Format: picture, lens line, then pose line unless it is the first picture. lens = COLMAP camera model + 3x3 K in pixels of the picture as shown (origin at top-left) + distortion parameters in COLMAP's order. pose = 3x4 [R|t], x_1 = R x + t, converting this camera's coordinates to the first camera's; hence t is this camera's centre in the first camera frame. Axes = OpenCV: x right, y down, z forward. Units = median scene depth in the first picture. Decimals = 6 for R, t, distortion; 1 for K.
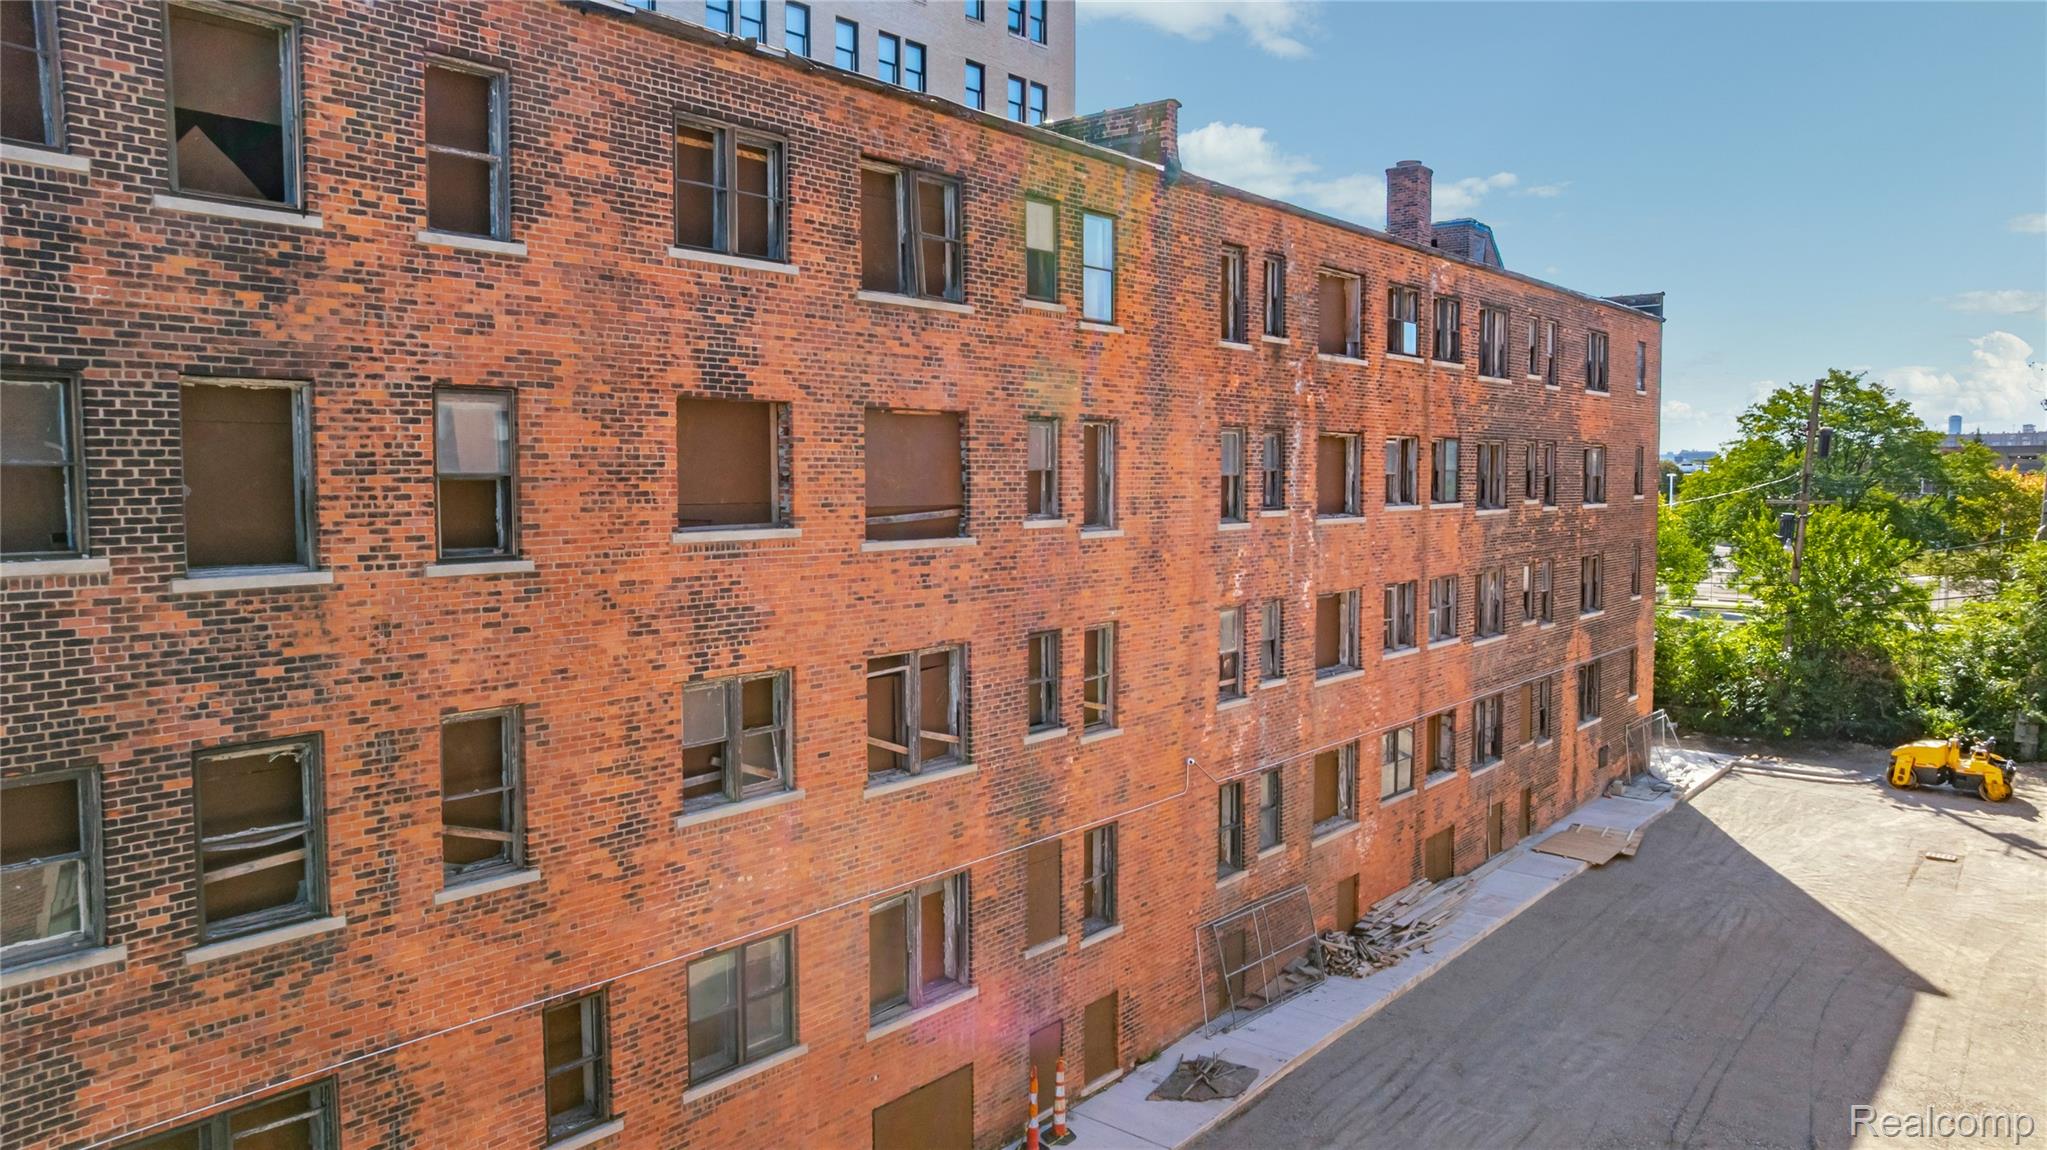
lens RADIAL K [[1456.5, 0, 1035.9], [0, 1456.5, 556.1], [0, 0, 1]] dist [-0.033043, 0.034293]
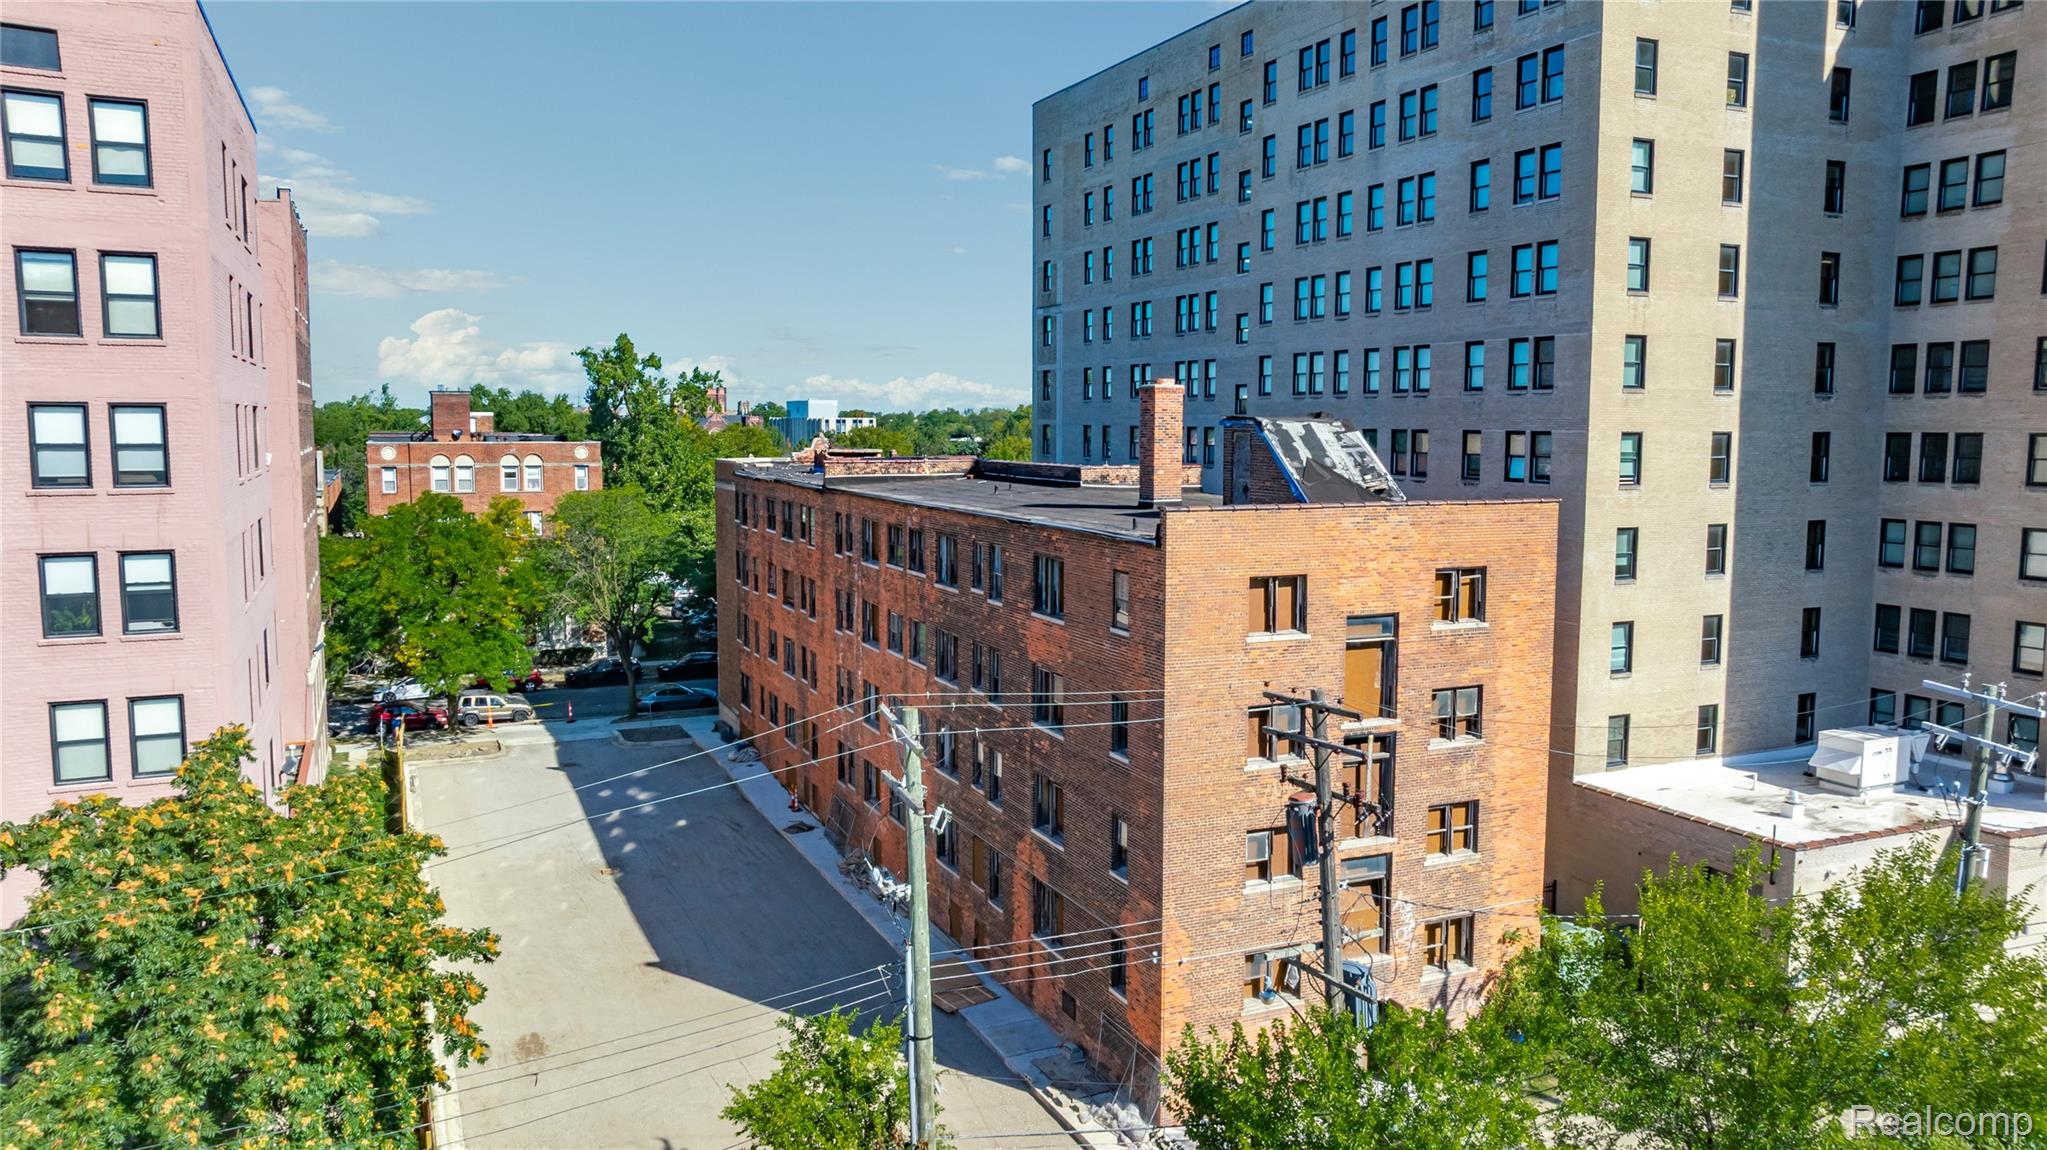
lens RADIAL K [[1456.5, 0, 1010.6], [0, 1456.5, 583.2], [0, 0, 1]] dist [-0.033043, 0.034293]
pose [[-0.467436, 0.107237, -0.877499, 2.453096], [-0.045182, 0.988420, 0.144860, -0.537851], [0.882872, 0.107359, -0.457178, 2.753558]]
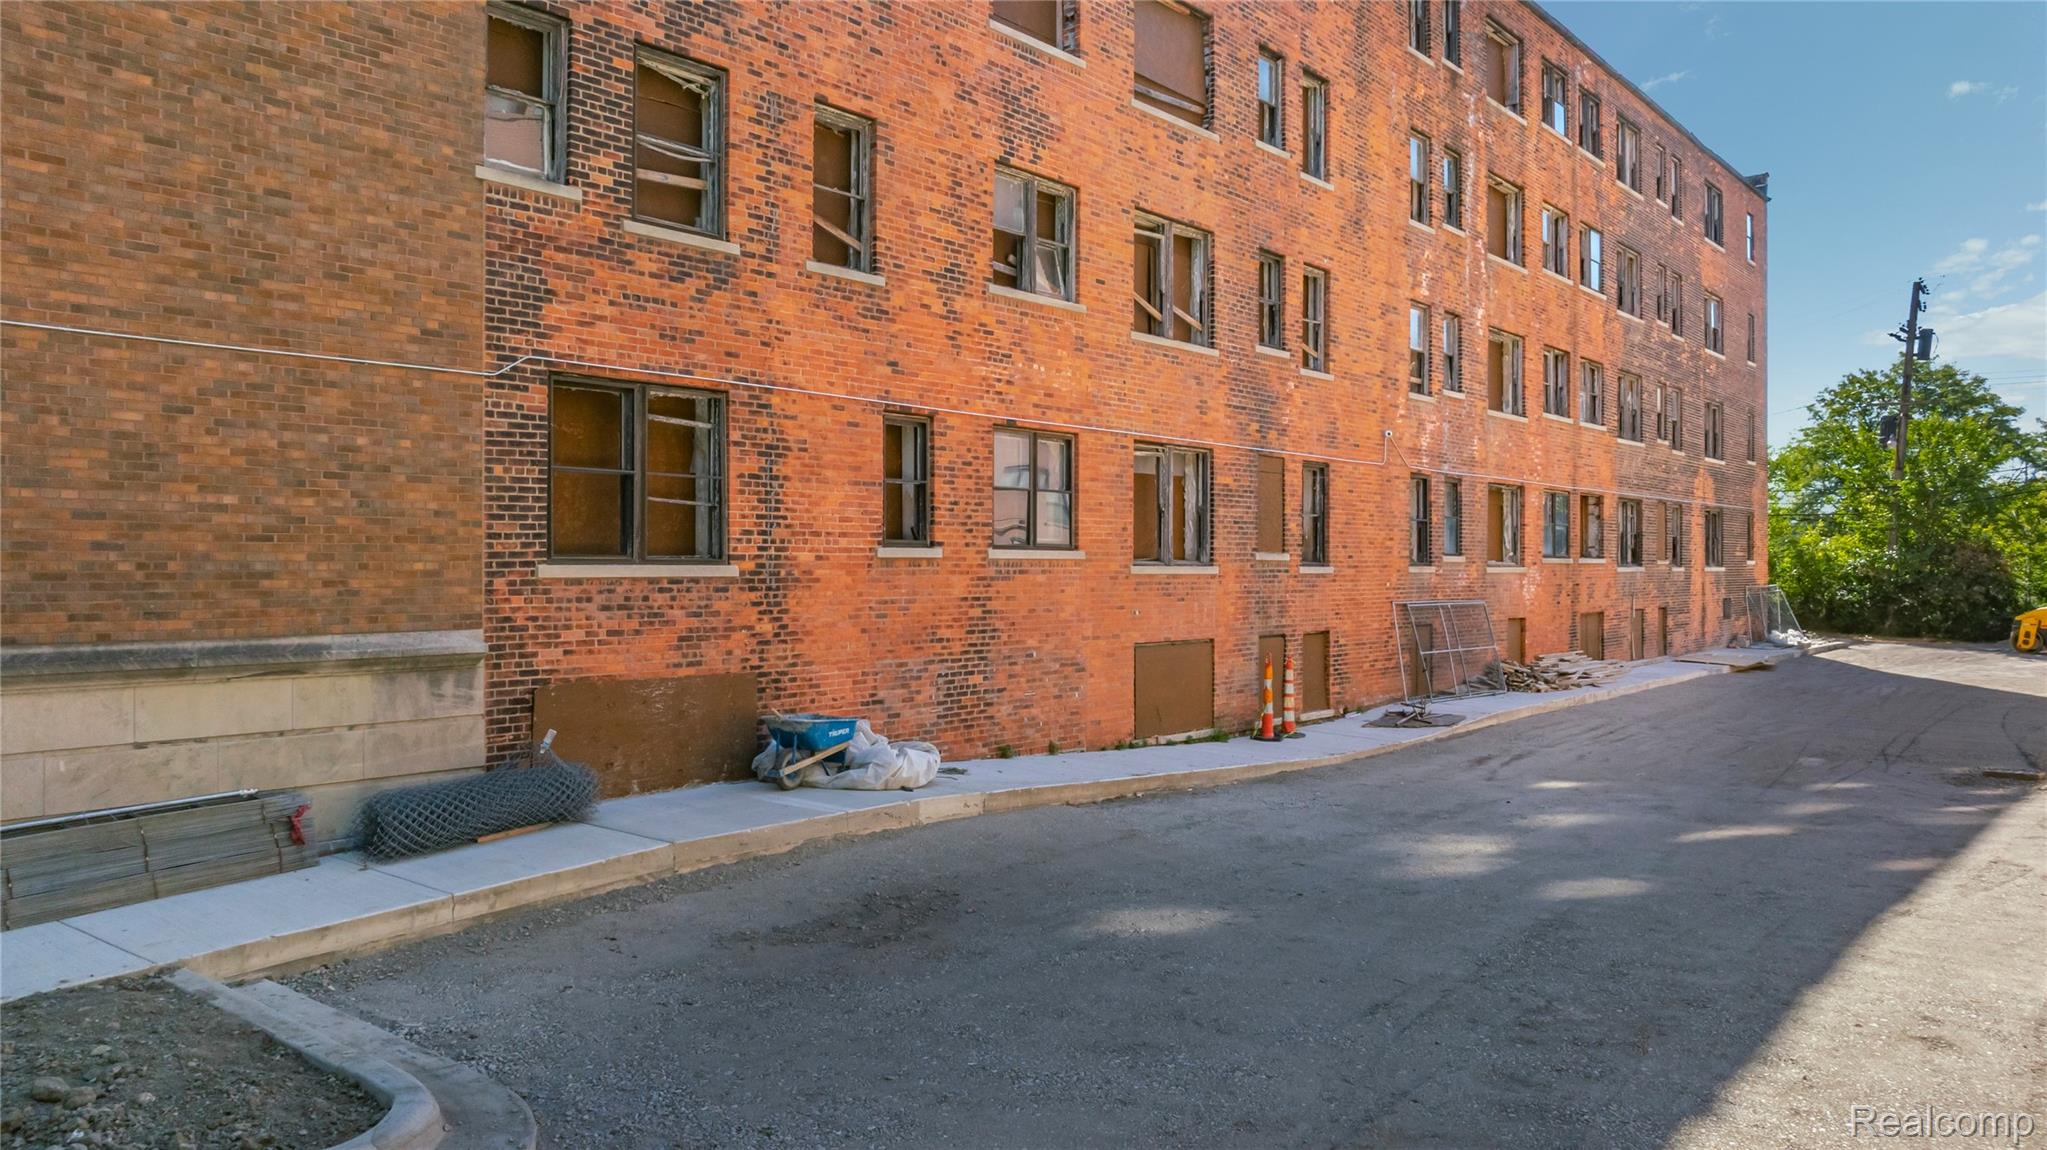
lens RADIAL K [[1456.5, 0, 1025.3], [0, 1456.5, 559.4], [0, 0, 1]] dist [-0.033043, 0.034293]
pose [[0.999680, 0.003490, -0.025059, -0.145792], [-0.005080, 0.997959, -0.063656, 0.342808], [0.024785, 0.063763, 0.997657, -0.042373]]
